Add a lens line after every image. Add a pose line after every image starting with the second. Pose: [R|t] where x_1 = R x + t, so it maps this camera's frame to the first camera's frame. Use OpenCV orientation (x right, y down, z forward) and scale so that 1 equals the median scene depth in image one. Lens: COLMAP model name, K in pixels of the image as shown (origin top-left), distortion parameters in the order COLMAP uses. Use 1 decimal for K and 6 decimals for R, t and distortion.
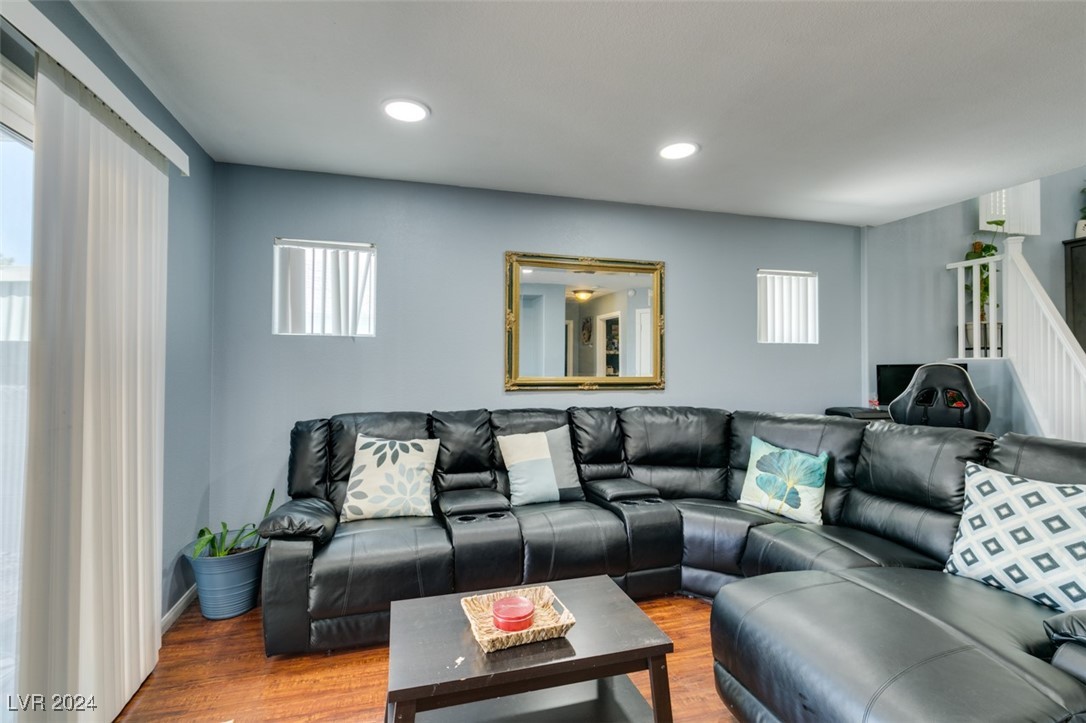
lens RADIAL K [[475.9, 0, 531.1], [0, 475.9, 363.5], [0, 0, 1]] dist [0.000606, -0.000011]
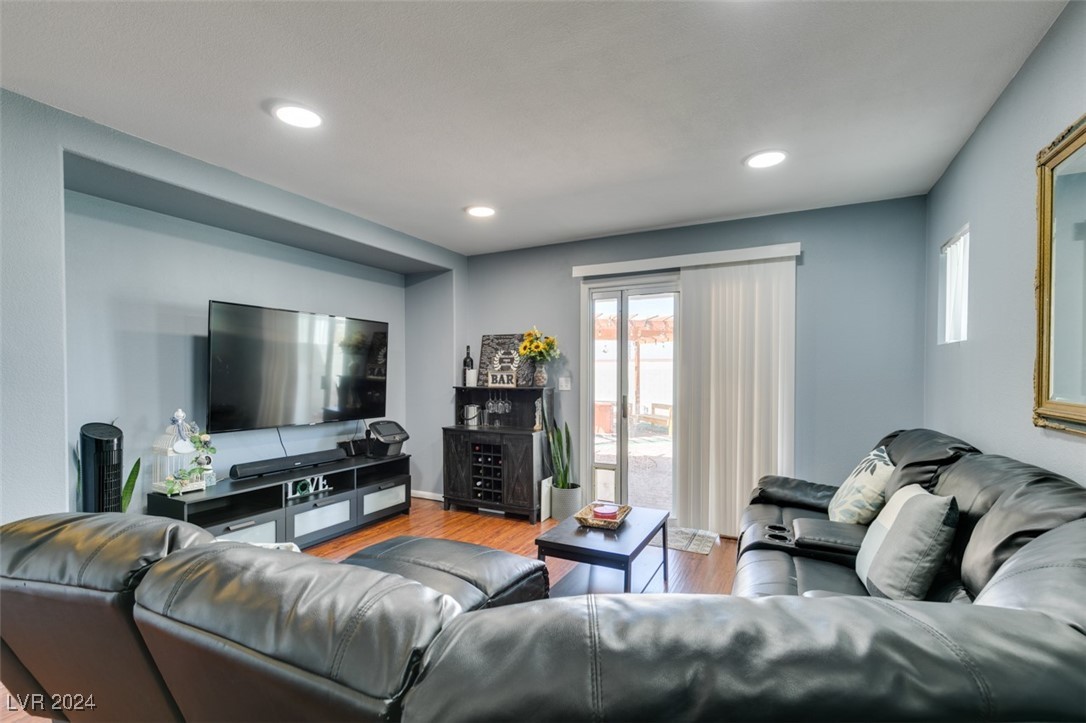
lens RADIAL K [[487.1, 0, 542.5], [0, 487.1, 377.8], [0, 0, 1]] dist [0.001554, -0.000369]
pose [[-0.672413, 0.004466, -0.740163, 0.743713], [0.001352, 0.999988, 0.004805, 0.002227], [0.740175, 0.002230, -0.672410, 1.027338]]
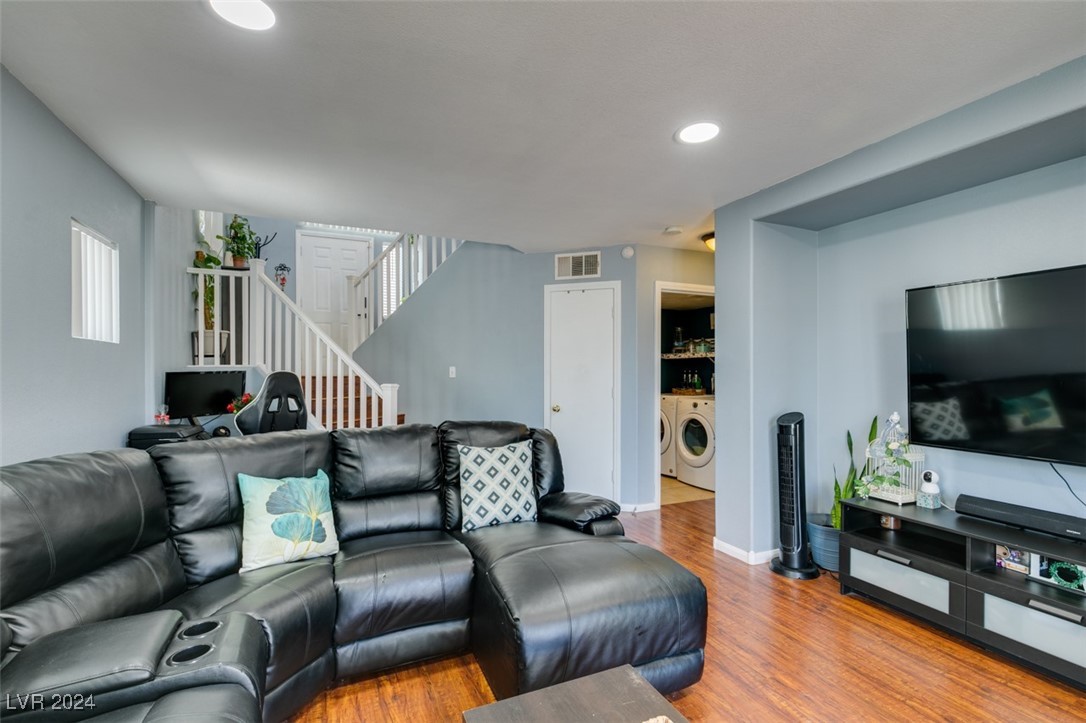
lens RADIAL K [[488.3, 0, 543.3], [0, 488.3, 371.1], [0, 0, 1]] dist [0.001855, -0.000282]
pose [[-0.153255, -0.002609, 0.988183, -0.310060], [-0.006165, 0.999980, 0.001684, -0.005533], [-0.988167, -0.005834, -0.153268, 0.620433]]
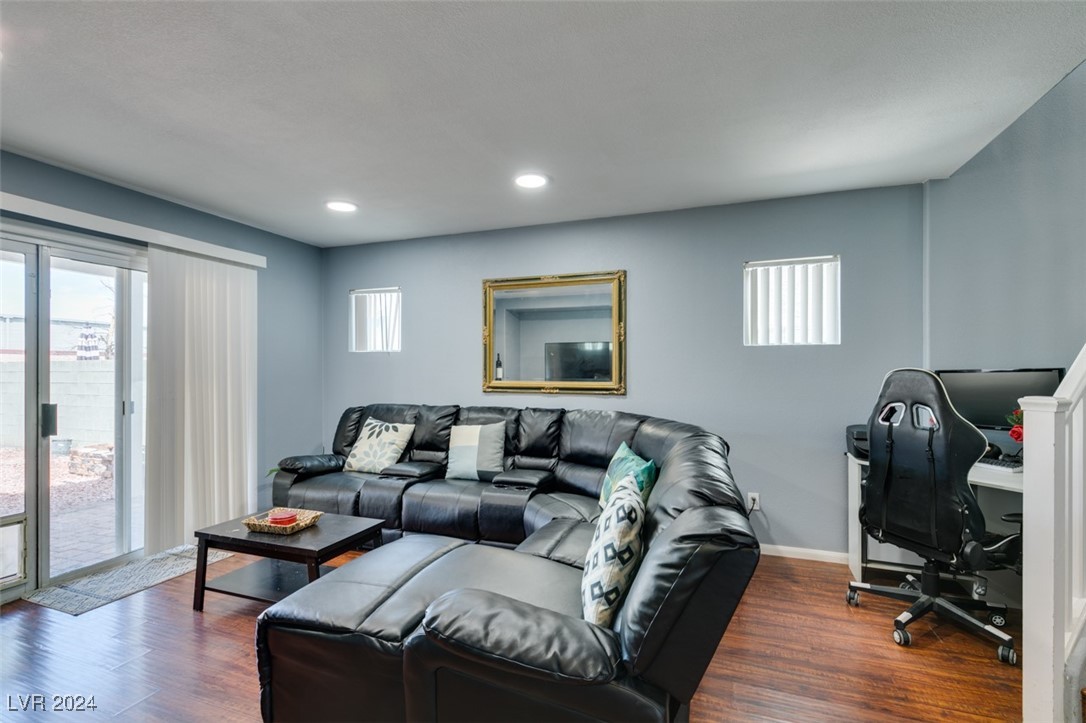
lens RADIAL K [[488.3, 0, 543.3], [0, 488.3, 371.1], [0, 0, 1]] dist [0.001855, -0.000282]
pose [[0.815801, -0.000023, -0.578332, 0.872632], [0.004281, 0.999973, 0.006000, -0.004200], [0.578316, -0.007371, 0.815779, 0.050482]]
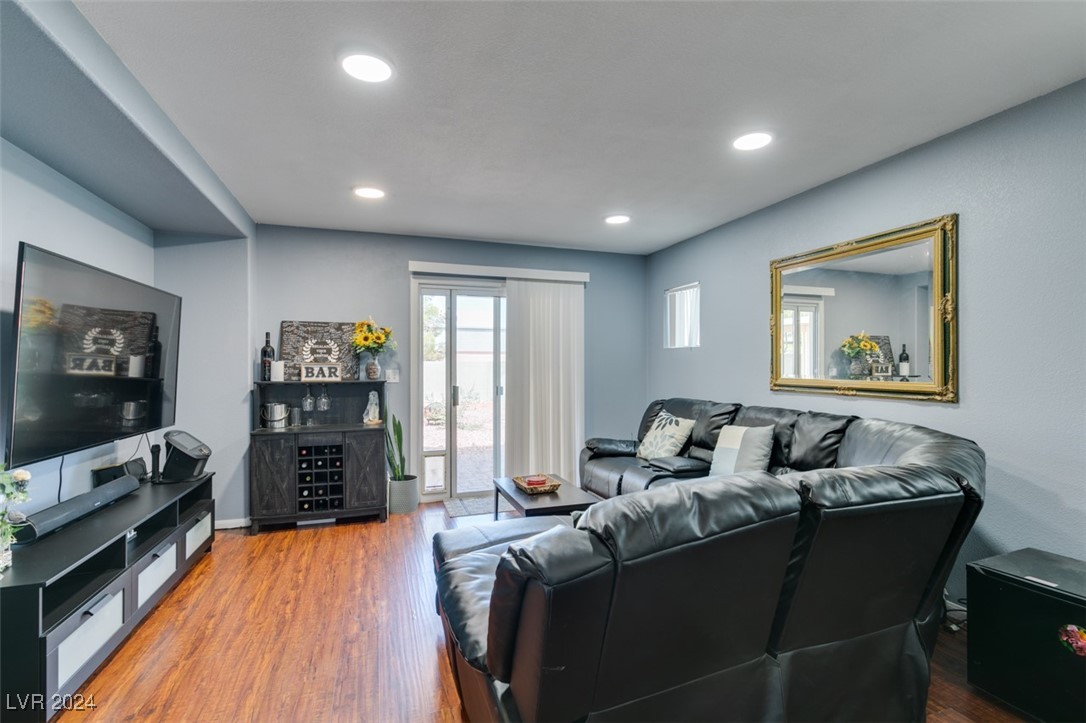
lens RADIAL K [[486.9, 0, 542.5], [0, 486.9, 366.0], [0, 0, 1]] dist [0.002190, 0.000048]
pose [[0.066609, -0.000938, -0.997779, 1.092552], [0.004867, 0.999988, -0.000616, 0.000472], [0.997767, -0.004815, 0.066613, 0.435812]]
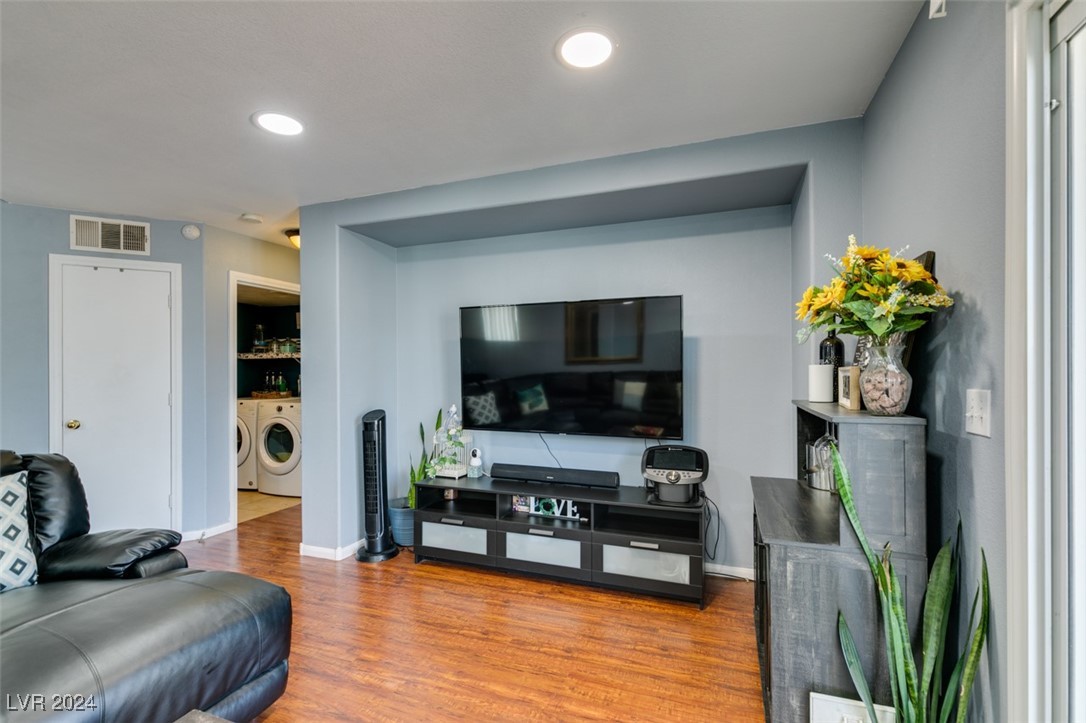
lens RADIAL K [[487.6, 0, 542.9], [0, 487.6, 370.6], [0, 0, 1]] dist [0.001823, 0.000279]
pose [[-0.812743, 0.002166, 0.582619, -0.337465], [-0.000496, 0.999990, -0.004410, -0.005599], [-0.582623, -0.003873, -0.812734, 0.629725]]
